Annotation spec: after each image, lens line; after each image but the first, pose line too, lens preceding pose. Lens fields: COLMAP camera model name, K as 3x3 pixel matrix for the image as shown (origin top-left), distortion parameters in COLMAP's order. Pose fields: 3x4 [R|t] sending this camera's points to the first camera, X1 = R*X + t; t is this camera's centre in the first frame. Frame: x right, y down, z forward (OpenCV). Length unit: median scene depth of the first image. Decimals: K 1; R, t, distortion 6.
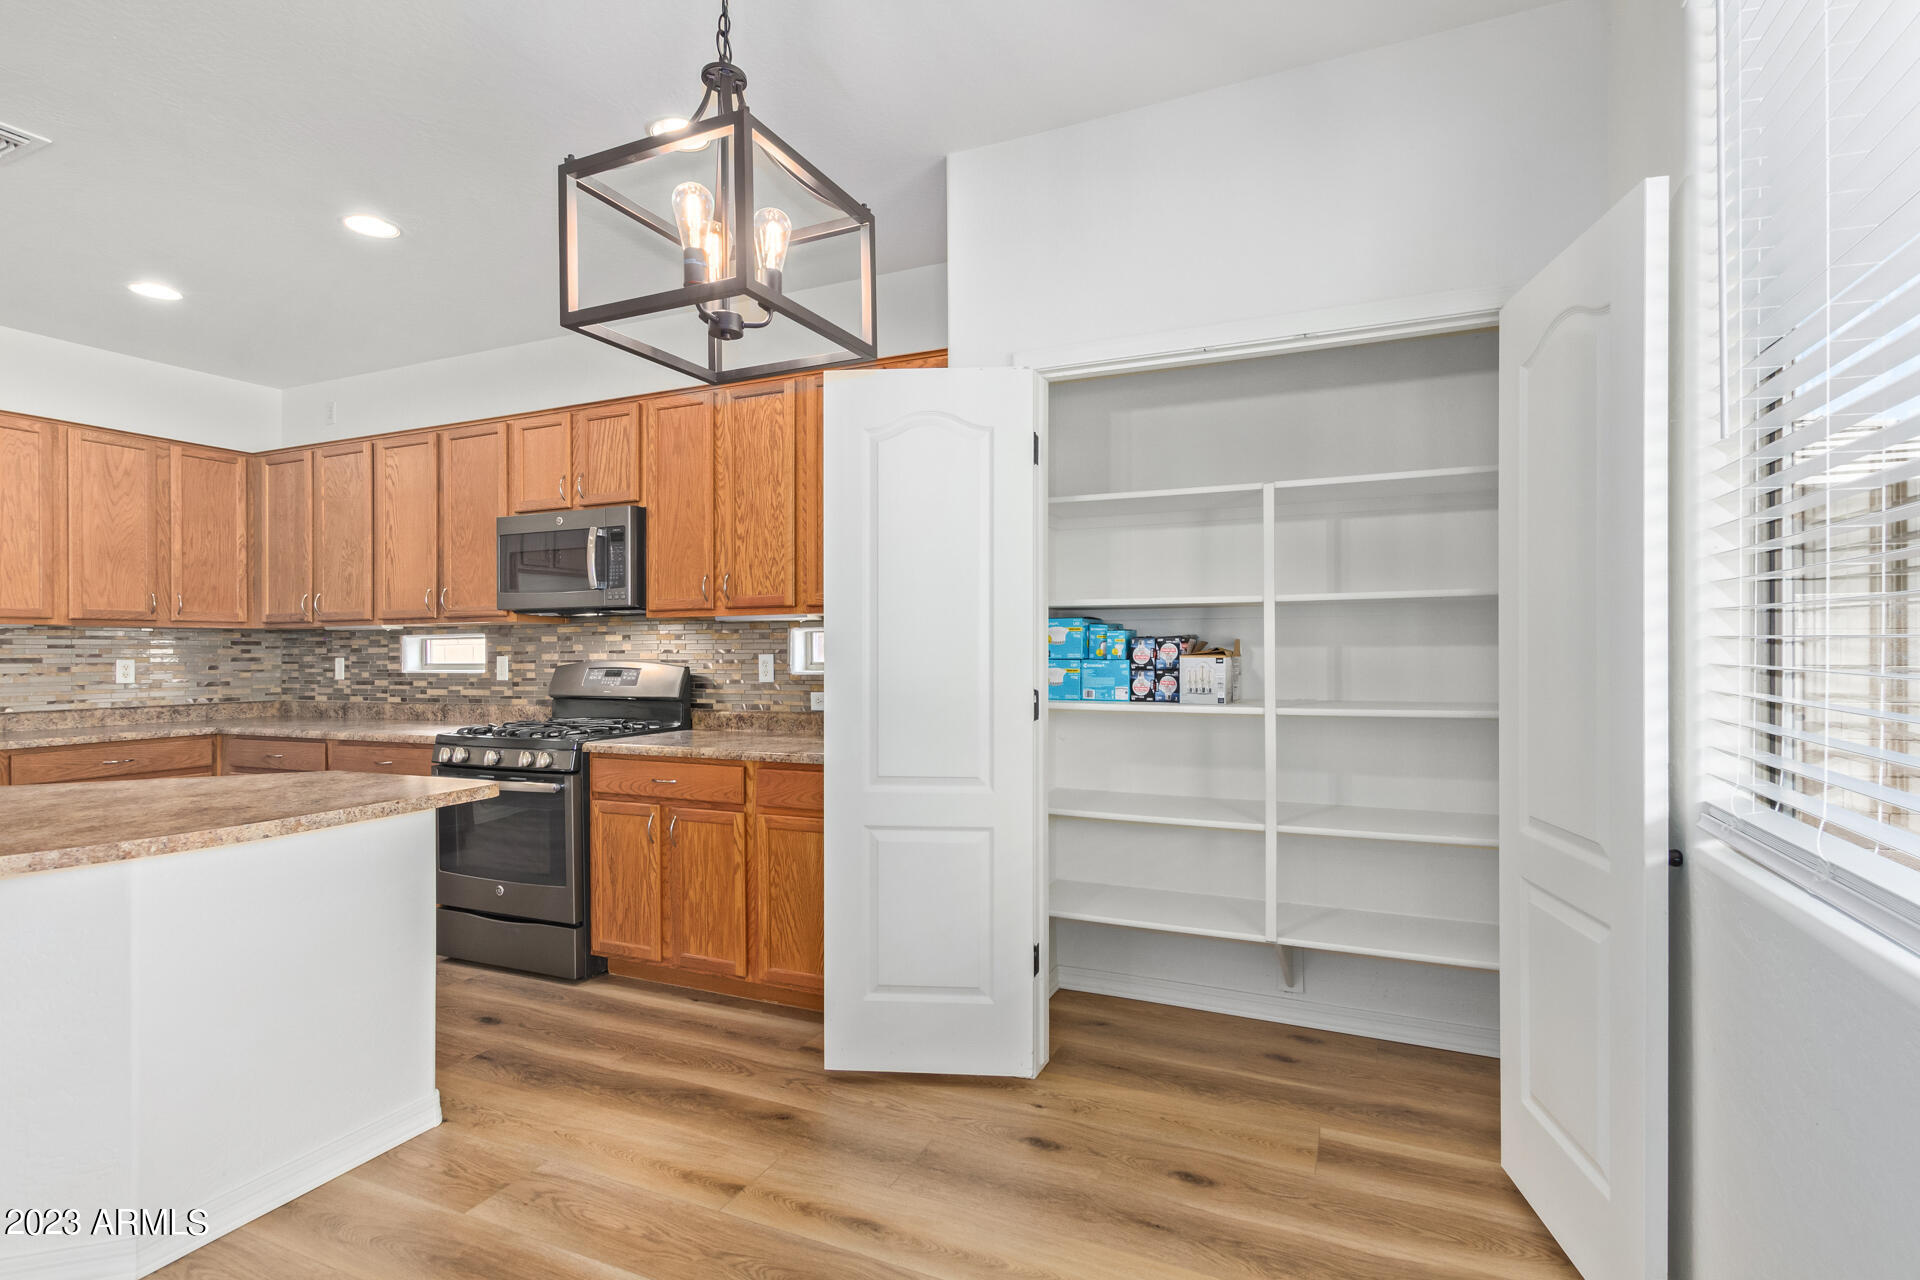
lens RADIAL K [[930.3, 0, 960.5], [0, 930.3, 652.0], [0, 0, 1]] dist [0.003957, 0.000327]
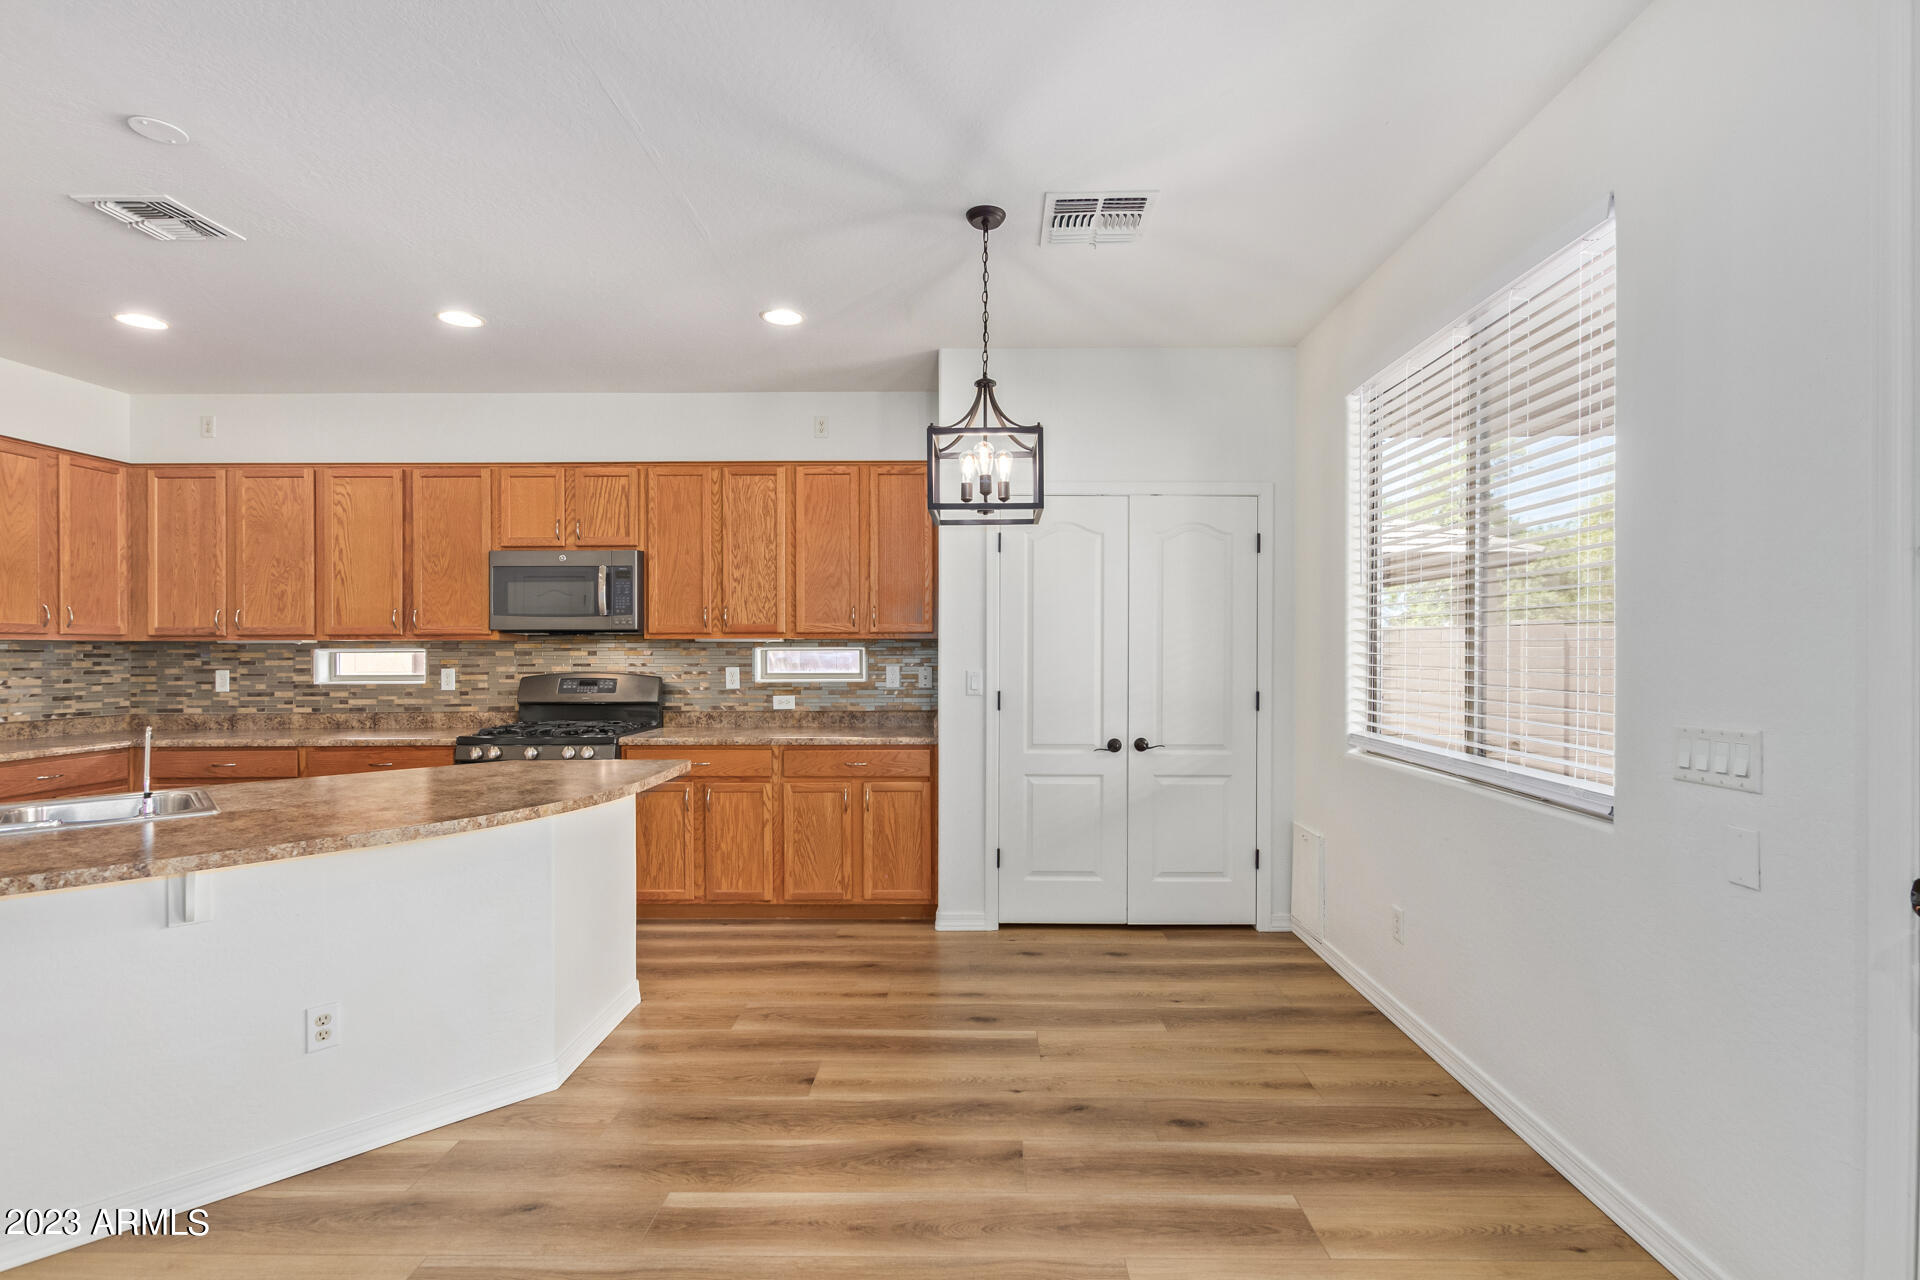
lens RADIAL K [[930.3, 0, 961.4], [0, 930.3, 647.9], [0, 0, 1]] dist [0.003957, 0.000327]
pose [[0.915688, 0.004530, 0.401865, -0.401693], [-0.001678, 0.999971, -0.007447, -0.013935], [-0.401887, 0.006145, 0.915669, -0.294003]]
